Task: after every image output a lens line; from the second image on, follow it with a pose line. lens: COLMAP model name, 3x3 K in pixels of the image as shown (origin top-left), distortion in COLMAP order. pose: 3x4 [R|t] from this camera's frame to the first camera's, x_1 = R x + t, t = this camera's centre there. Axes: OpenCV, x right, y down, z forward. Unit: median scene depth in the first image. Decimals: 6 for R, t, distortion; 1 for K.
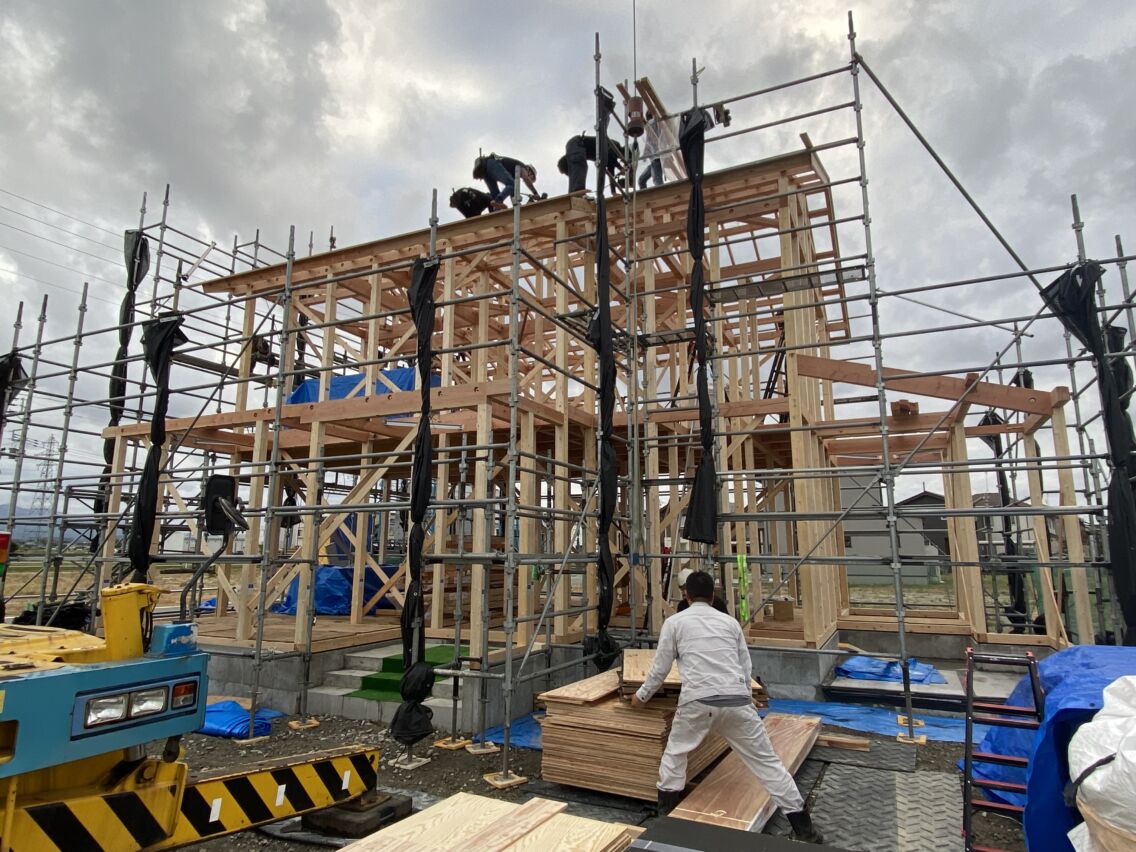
lens RADIAL K [[701.2, 0, 568.0], [0, 701.2, 426.0], [0, 0, 1]] dist [0.003226, 0.000501]
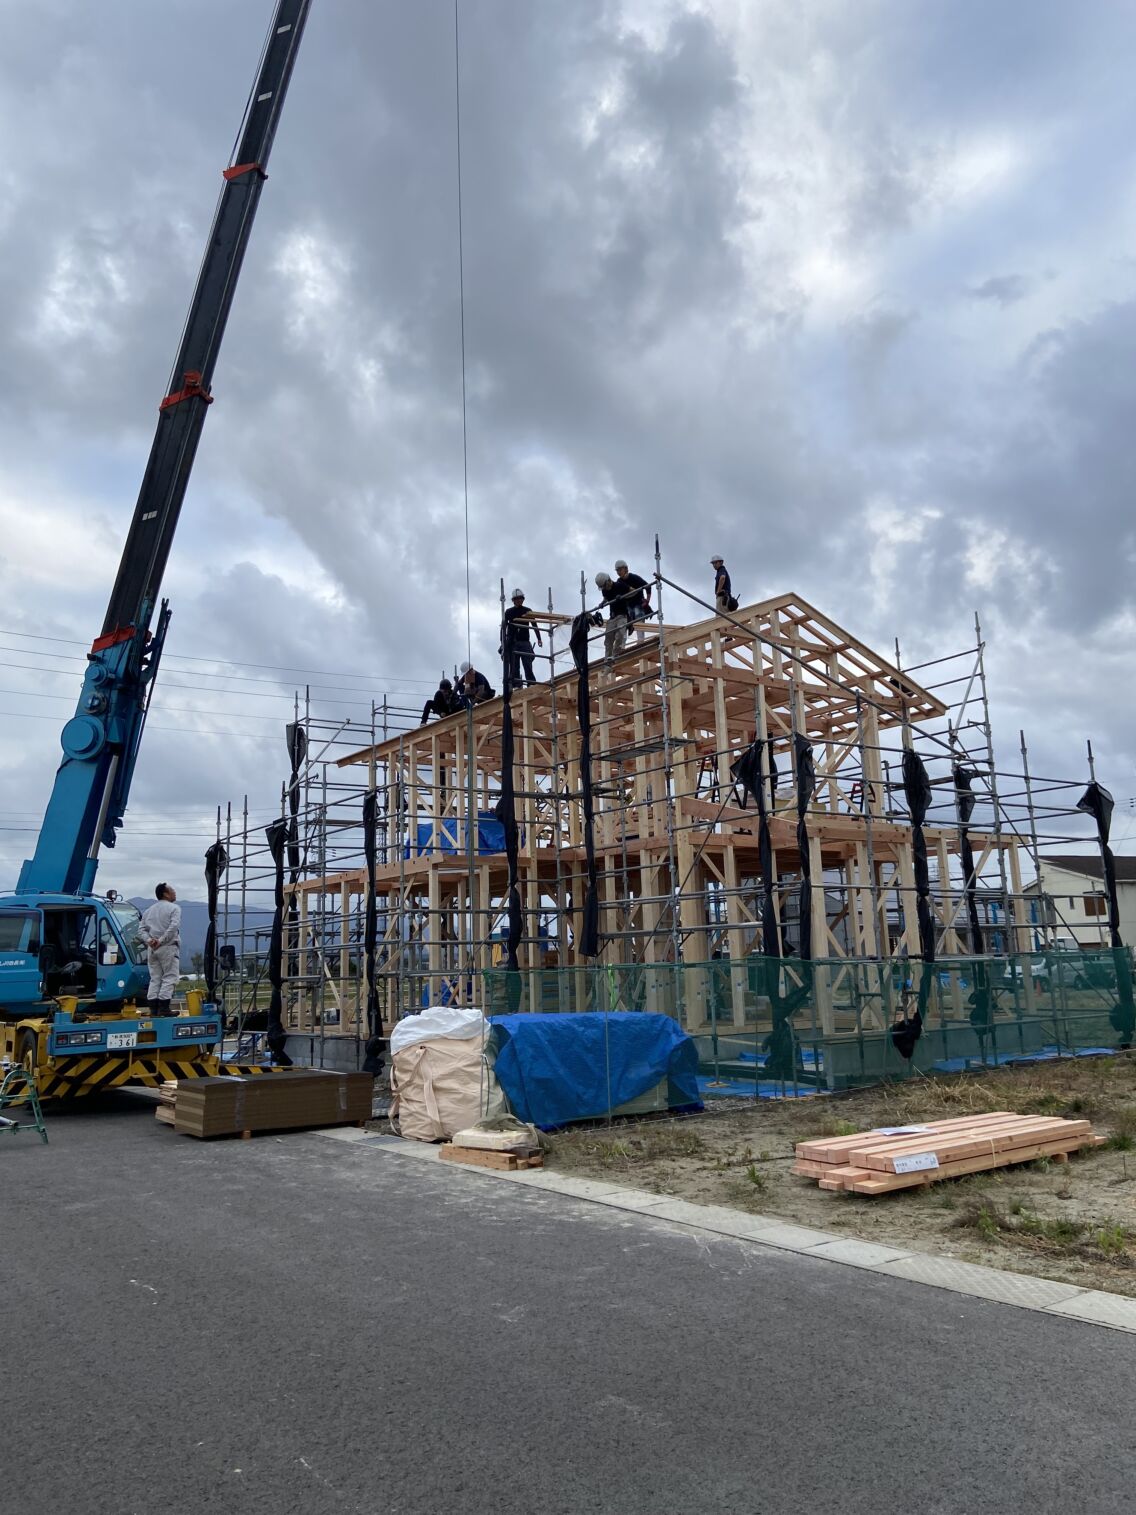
lens RADIAL K [[1144.9, 0, 568.0], [0, 1144.9, 757.5], [0, 0, 1]] dist [-0.053850, 0.002329]
pose [[0.881148, -0.124255, -0.456222, 0.927212], [0.121545, 0.991954, -0.035412, -0.107624], [0.456951, -0.024248, 0.889161, -0.739285]]
